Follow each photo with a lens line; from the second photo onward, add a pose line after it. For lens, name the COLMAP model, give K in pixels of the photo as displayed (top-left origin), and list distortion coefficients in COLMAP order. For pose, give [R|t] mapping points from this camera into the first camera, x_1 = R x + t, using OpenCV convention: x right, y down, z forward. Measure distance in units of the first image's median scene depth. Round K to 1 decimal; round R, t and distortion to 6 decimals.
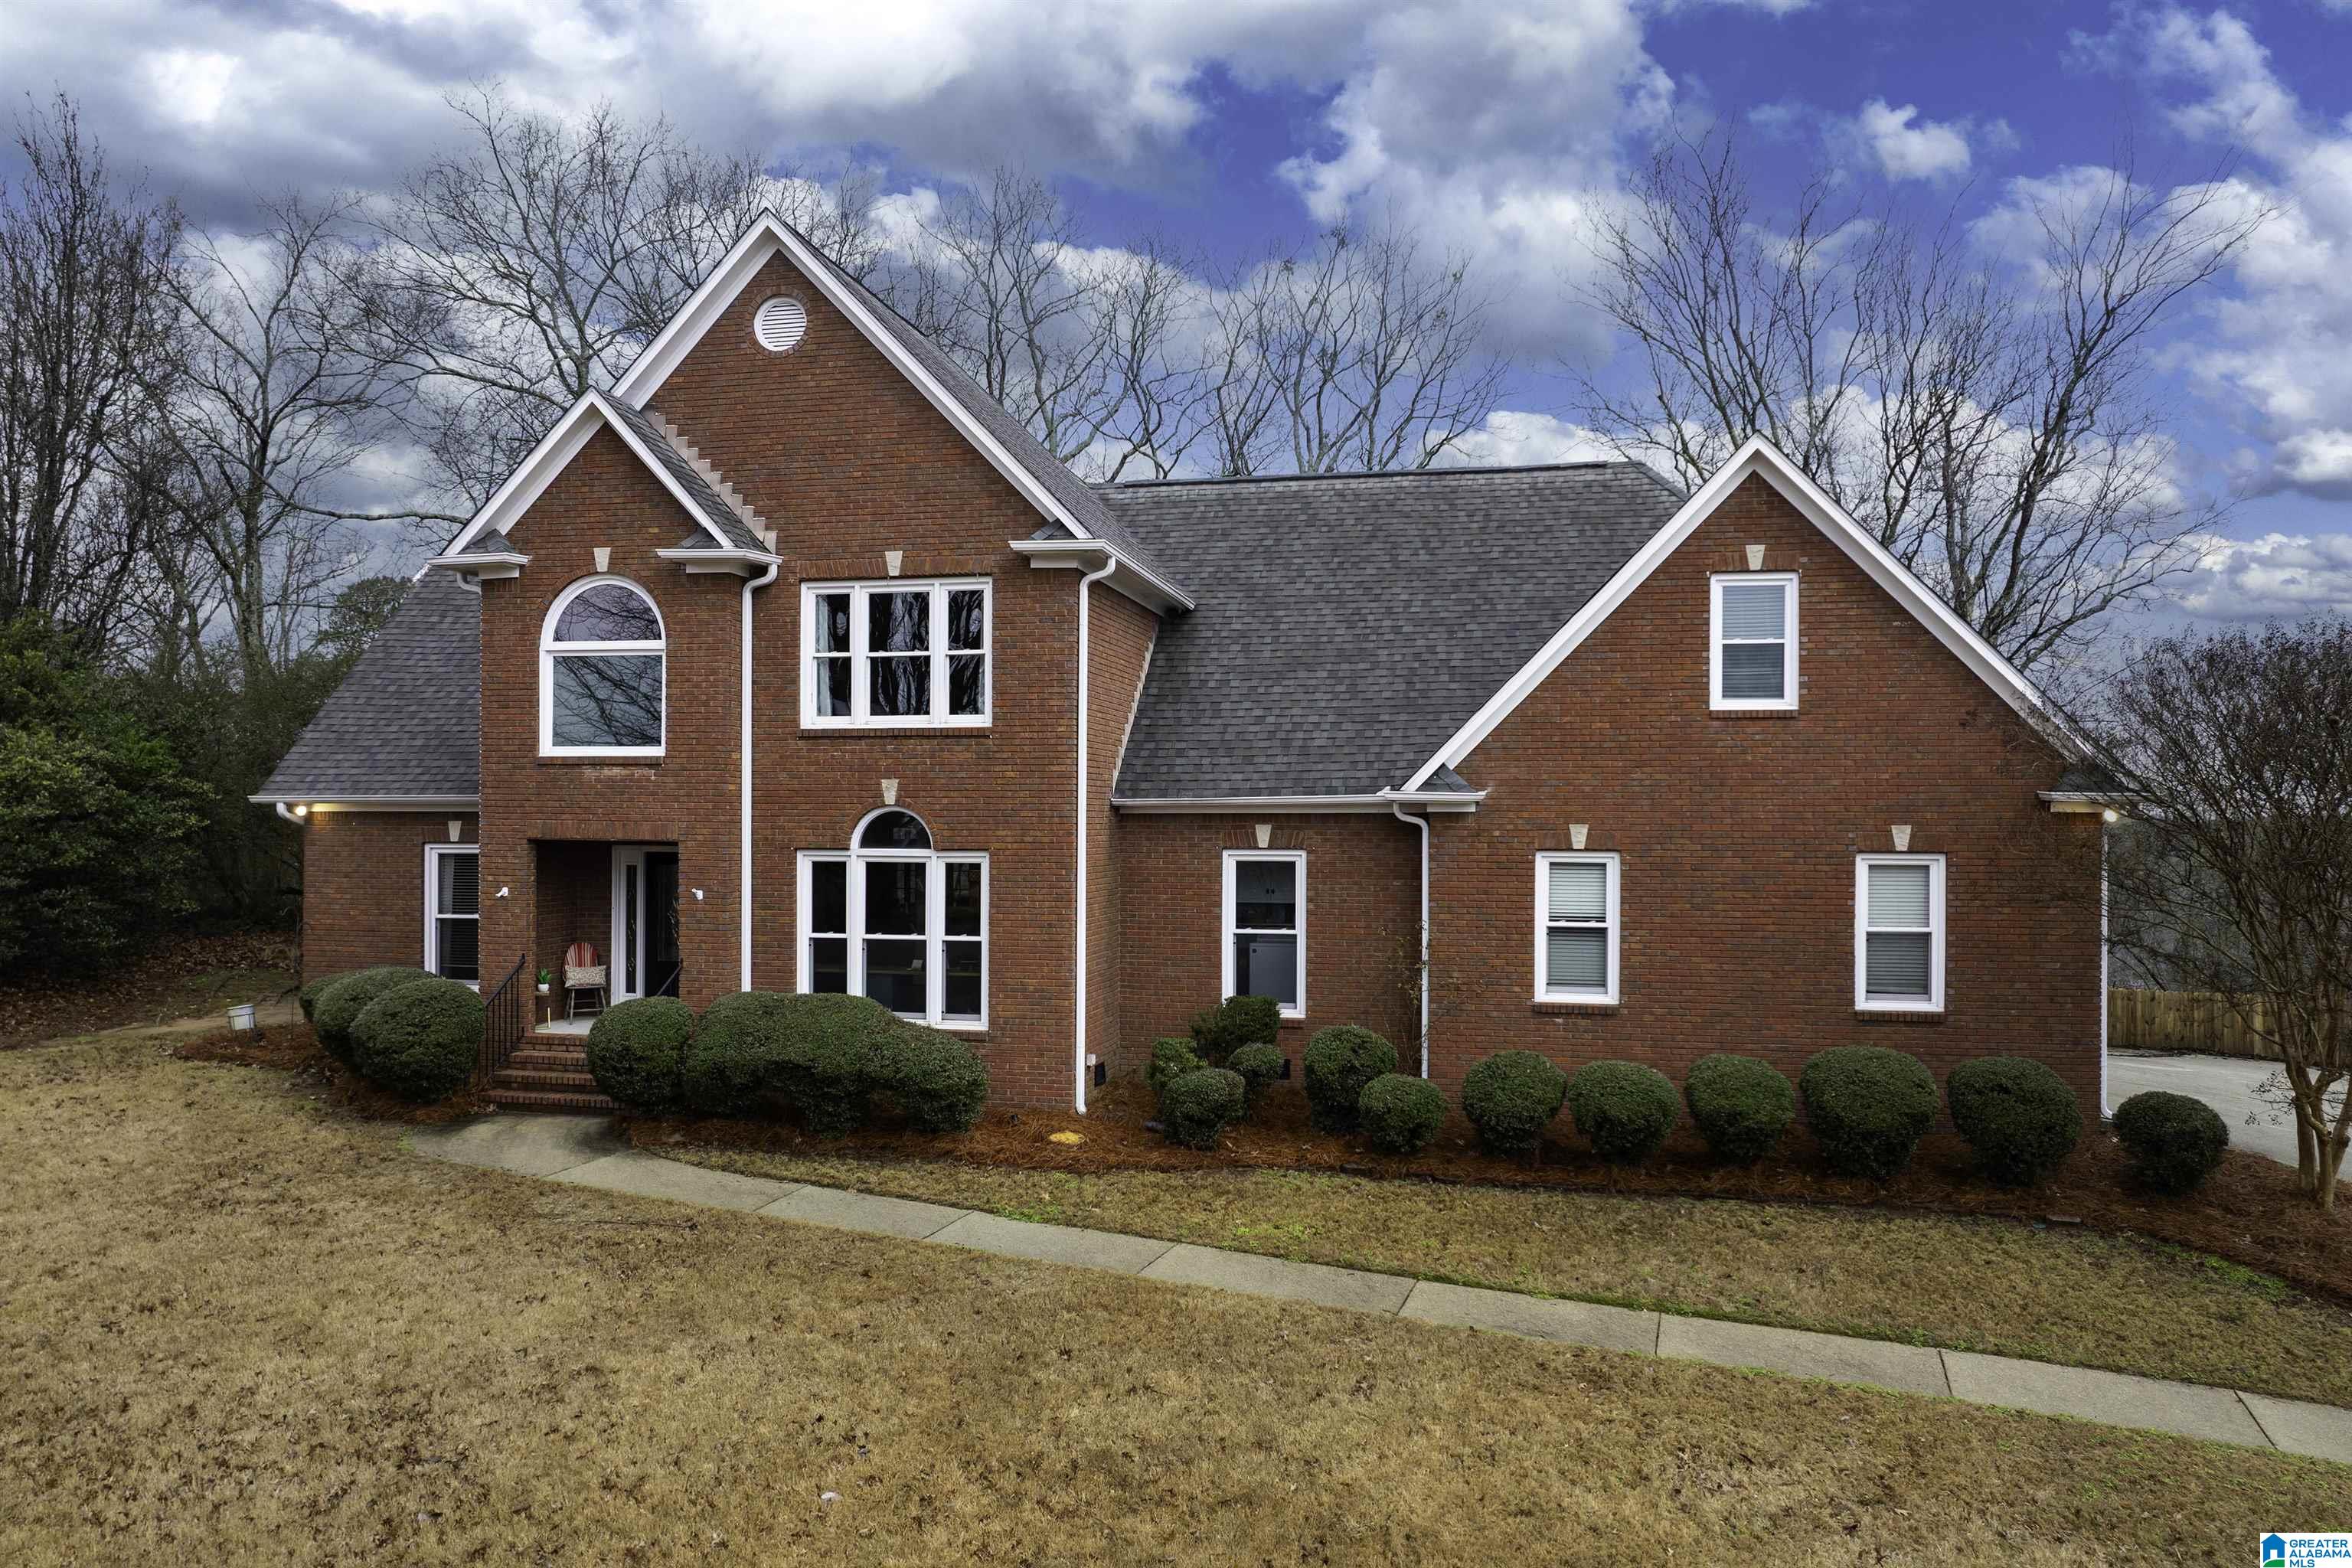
lens RADIAL K [[1653.6, 0, 1185.1], [0, 1653.6, 825.3], [0, 0, 1]] dist [-0.035413, 0.000865]
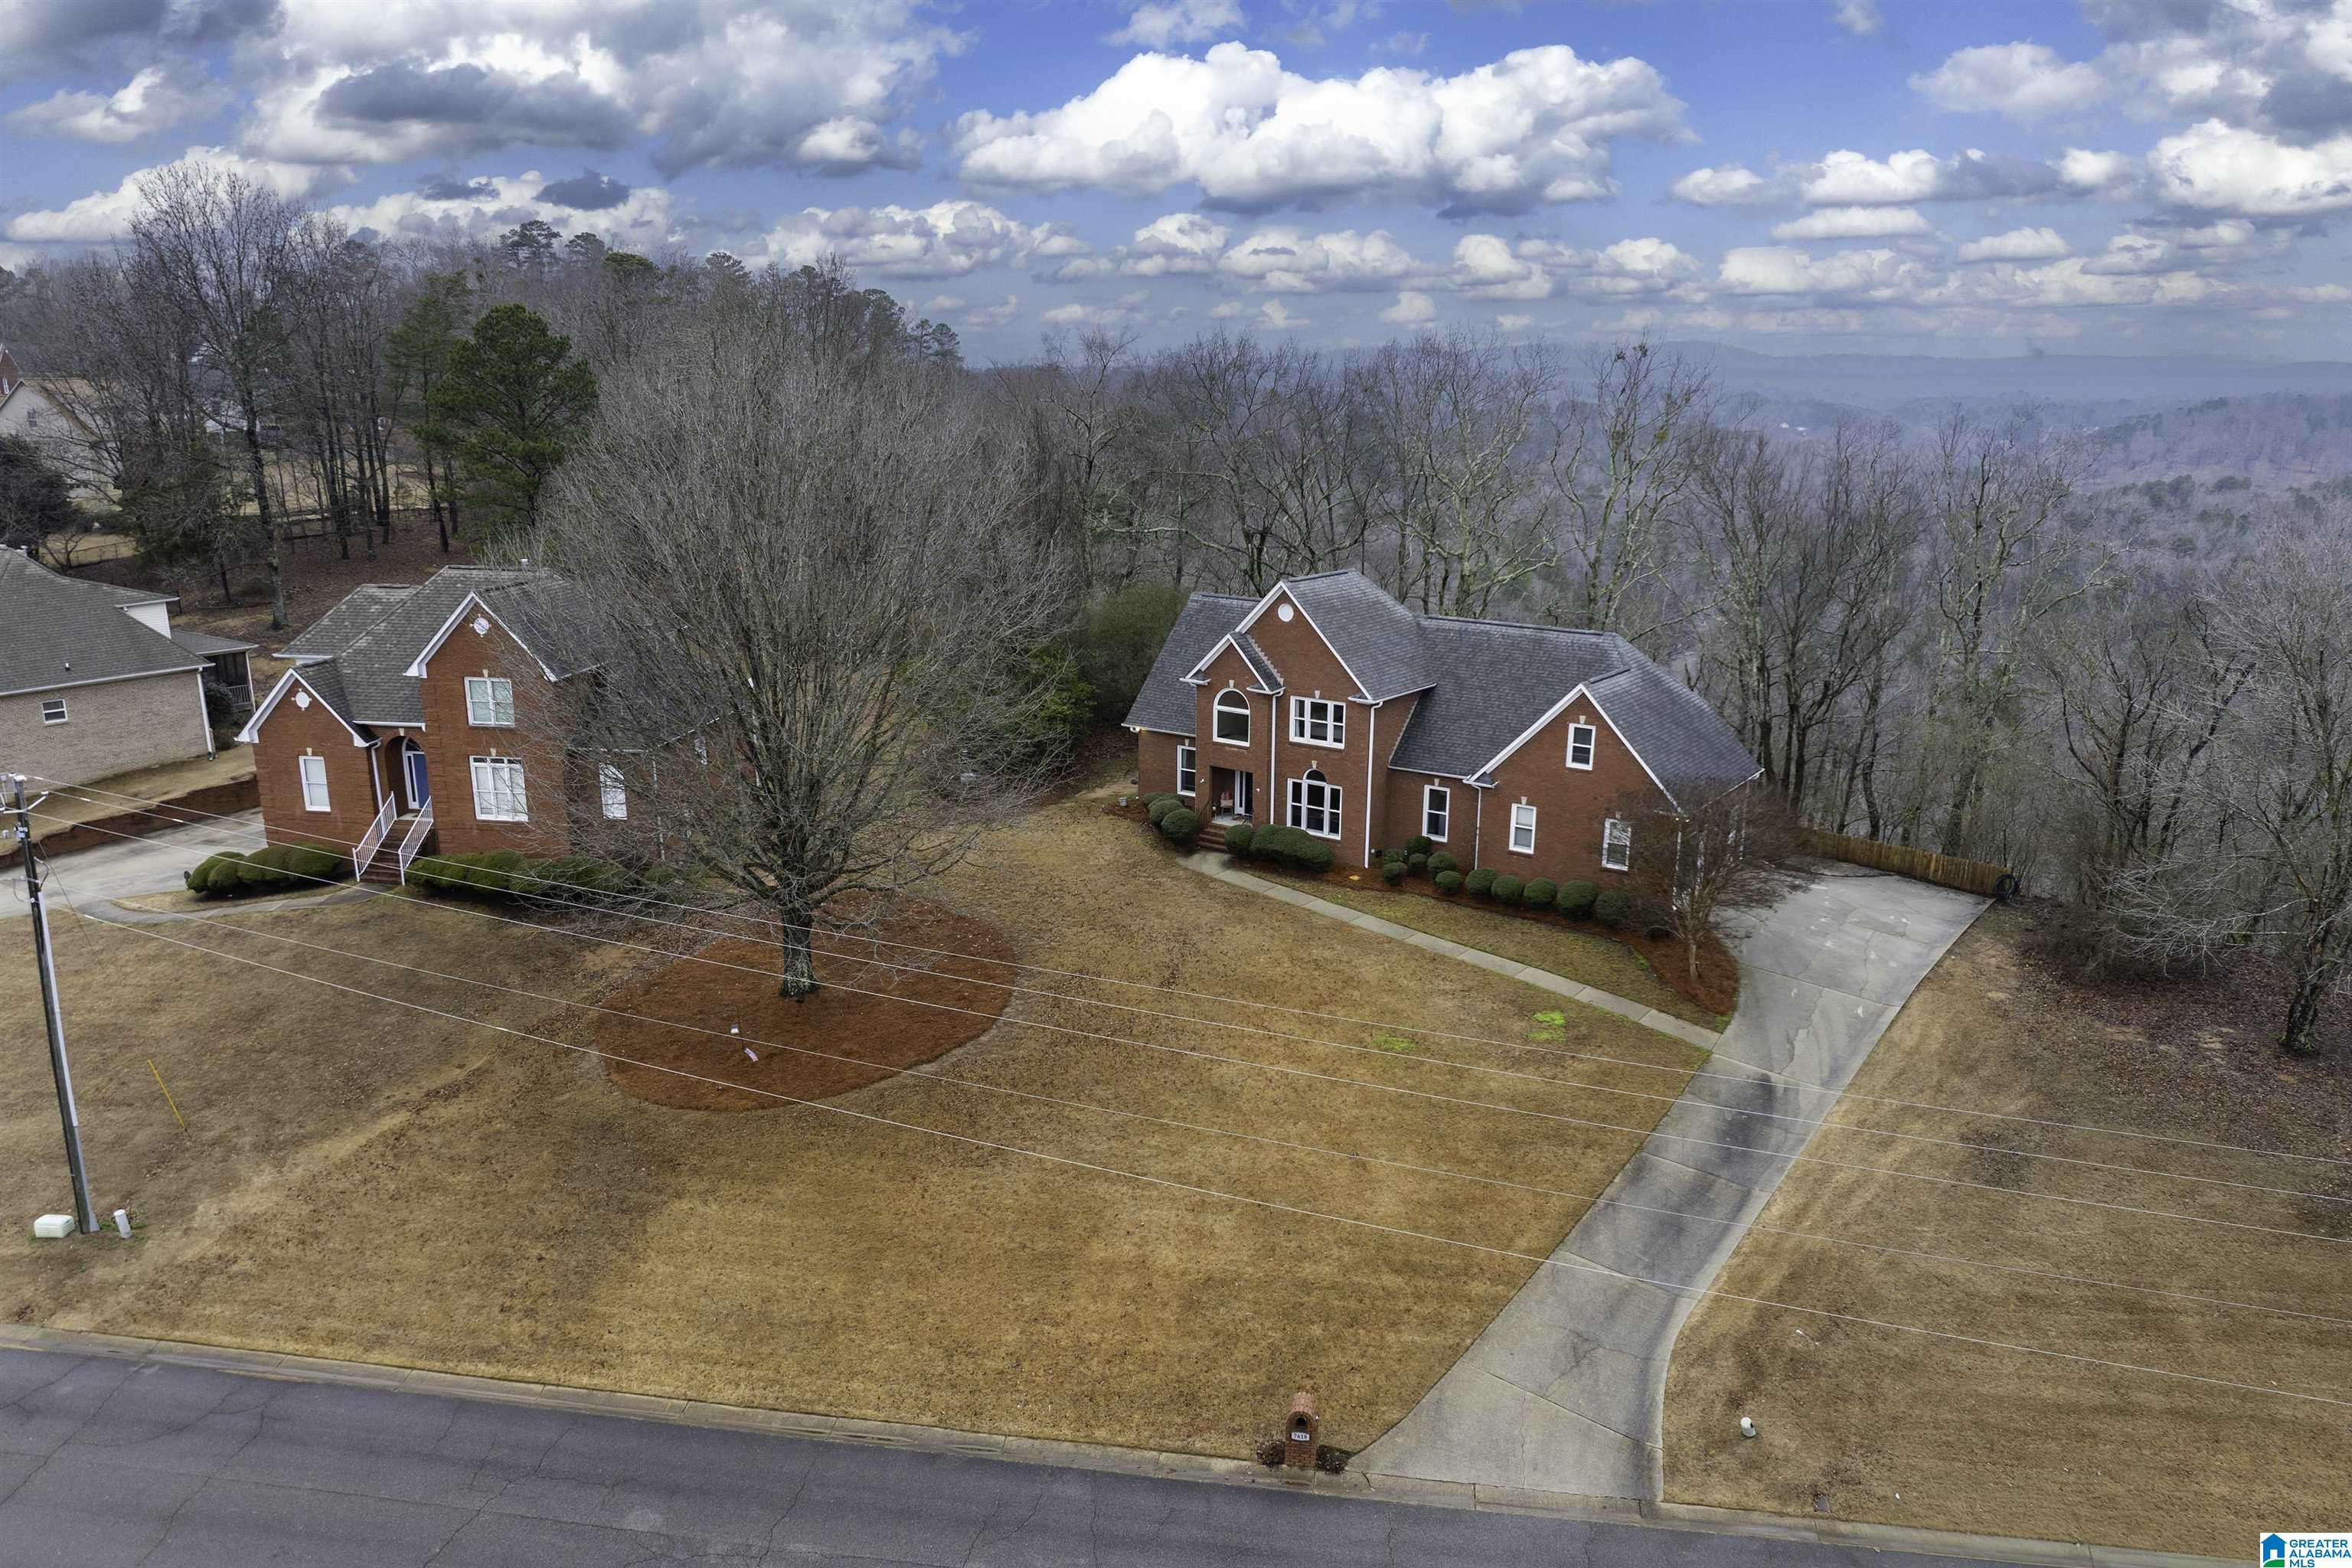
lens RADIAL K [[1653.6, 0, 1185.1], [0, 1653.6, 825.3], [0, 0, 1]] dist [-0.035413, 0.000865]
pose [[0.920780, 0.103358, -0.376140, 0.825385], [-0.000327, 0.964462, 0.264221, -0.768528], [0.390082, -0.243166, 0.888091, -2.019199]]
